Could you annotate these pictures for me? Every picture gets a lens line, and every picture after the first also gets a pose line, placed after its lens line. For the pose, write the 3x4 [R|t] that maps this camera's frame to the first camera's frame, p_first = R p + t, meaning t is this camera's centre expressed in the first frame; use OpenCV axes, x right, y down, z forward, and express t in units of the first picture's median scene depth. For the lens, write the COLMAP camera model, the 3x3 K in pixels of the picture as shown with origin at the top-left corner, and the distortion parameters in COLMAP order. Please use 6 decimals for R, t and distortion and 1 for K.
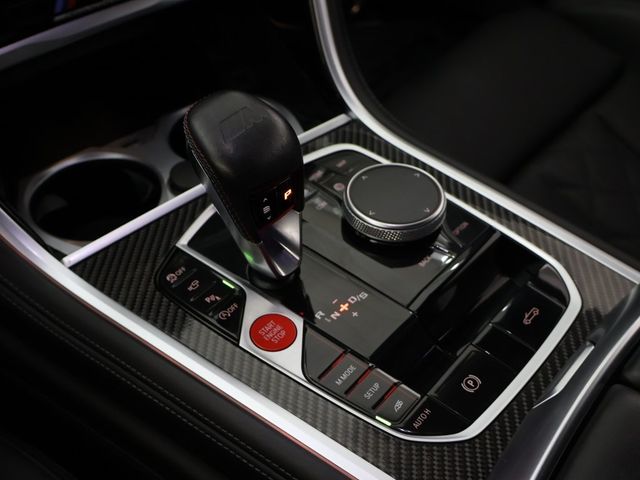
lens RADIAL K [[685.9, 0, 318.1], [0, 685.9, 239.7], [0, 0, 1]] dist [-0.023496, 0.000000]
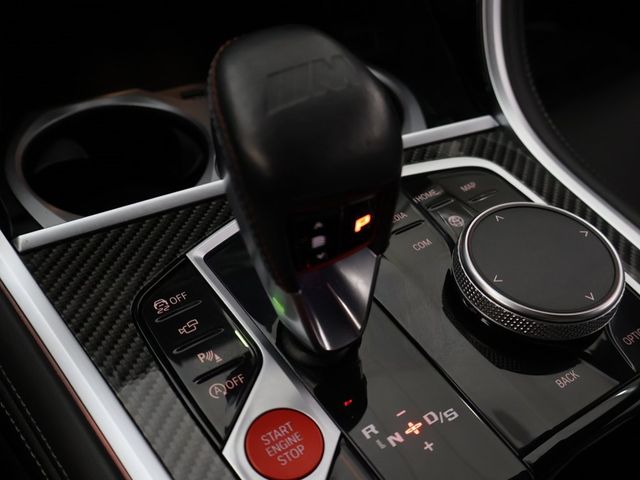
lens RADIAL K [[690.1, 0, 323.8], [0, 690.1, 240.7], [0, 0, 1]] dist [0.004978, 0.000000]
pose [[0.960550, 0.232828, -0.152102, 0.015816], [-0.231022, 0.972495, 0.029688, -0.056578], [0.154831, 0.006622, 0.987919, 0.380897]]
